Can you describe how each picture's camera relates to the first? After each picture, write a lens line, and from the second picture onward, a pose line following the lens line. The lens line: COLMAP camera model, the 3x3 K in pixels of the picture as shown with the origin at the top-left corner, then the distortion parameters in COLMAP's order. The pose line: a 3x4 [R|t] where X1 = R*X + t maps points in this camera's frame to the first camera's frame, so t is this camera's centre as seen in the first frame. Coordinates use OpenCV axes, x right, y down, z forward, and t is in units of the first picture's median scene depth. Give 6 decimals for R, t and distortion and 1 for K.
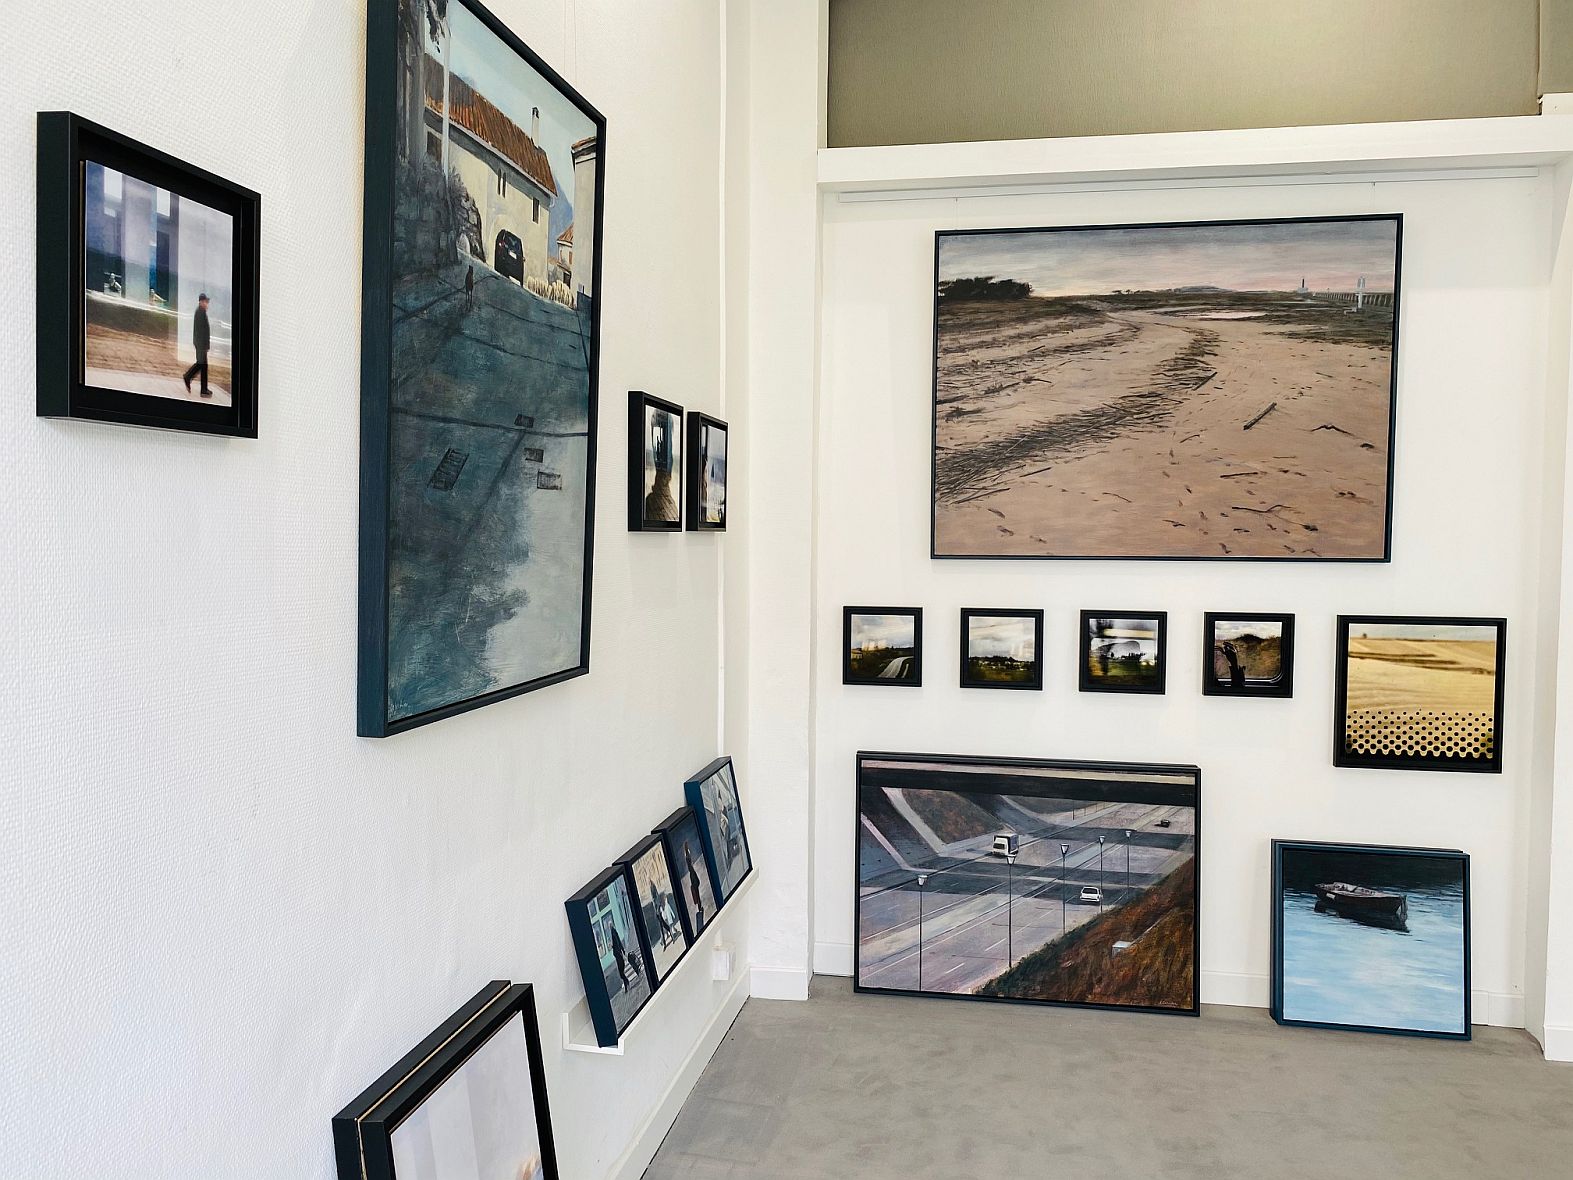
lens RADIAL K [[1211.9, 0, 786.5], [0, 1211.9, 590.0], [0, 0, 1]] dist [0.073922, -0.081427]
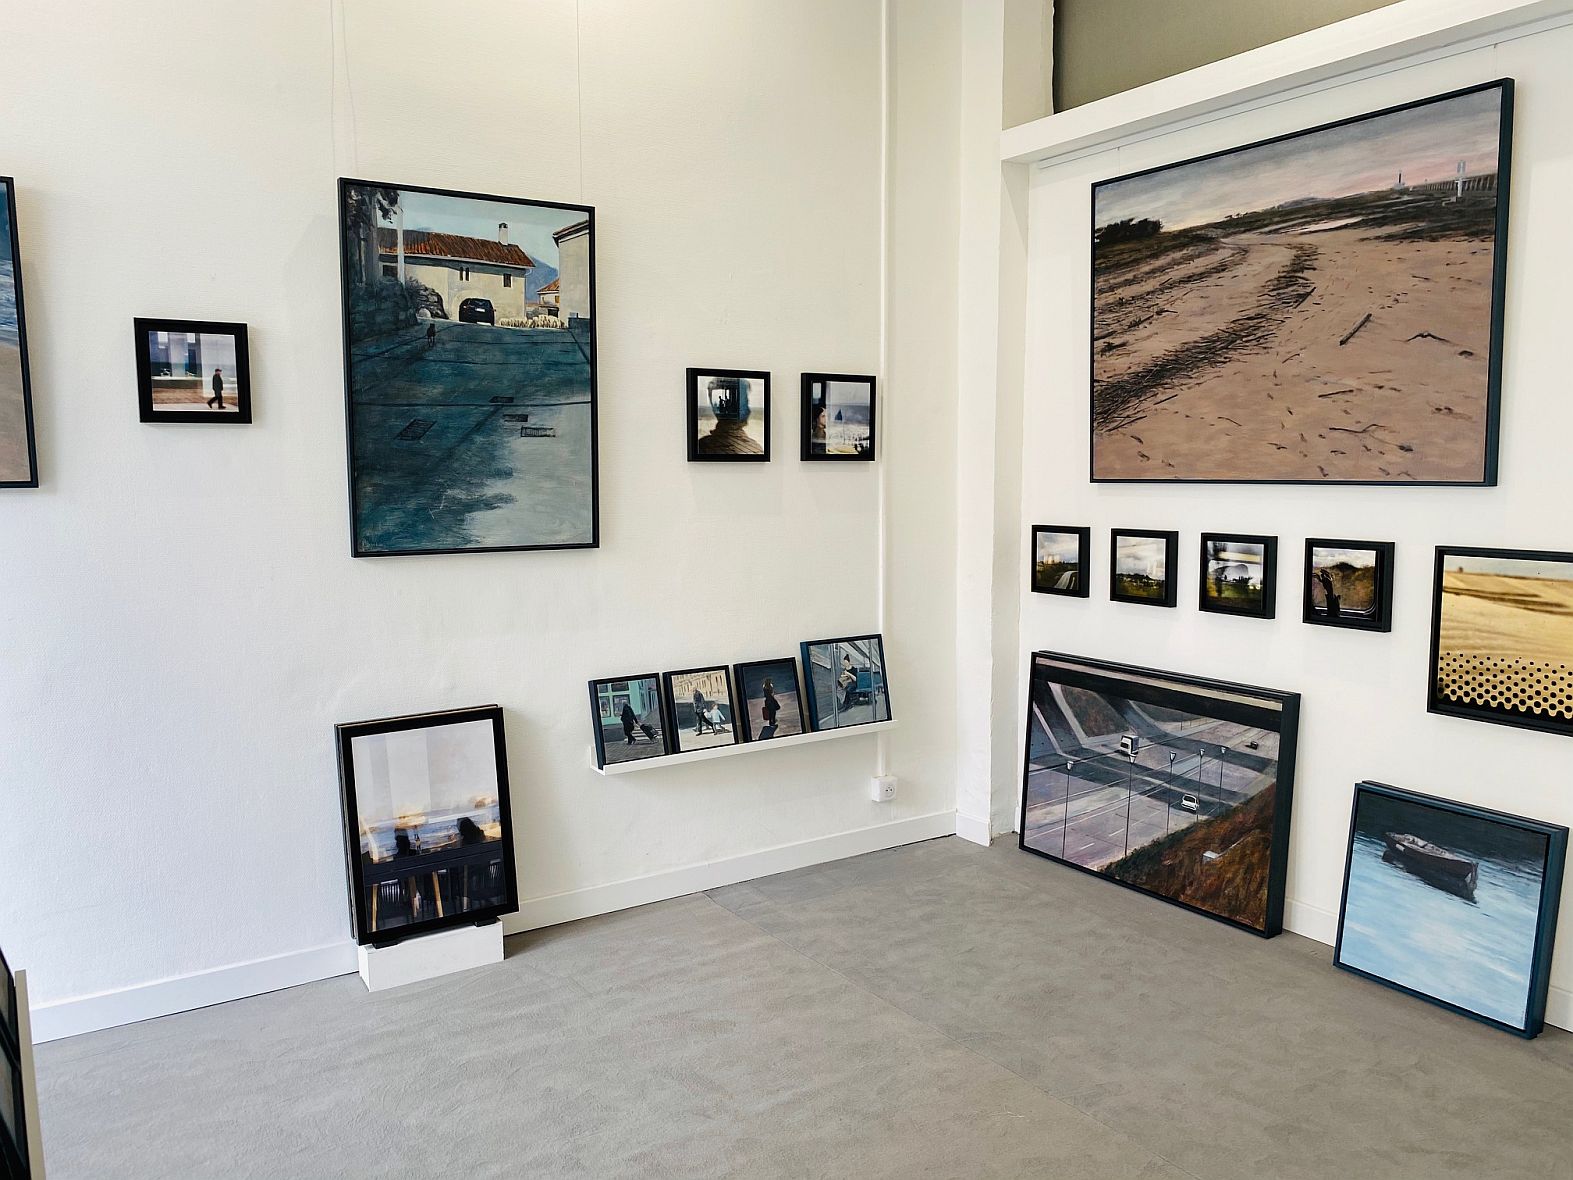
lens RADIAL K [[1196.5, 0, 786.5], [0, 1196.5, 590.0], [0, 0, 1]] dist [0.019144, 0.005839]
pose [[0.687888, 0.067286, -0.722691, 0.759125], [-0.026232, 0.997348, 0.067889, 0.005816], [0.725342, -0.027743, 0.687829, 0.043800]]
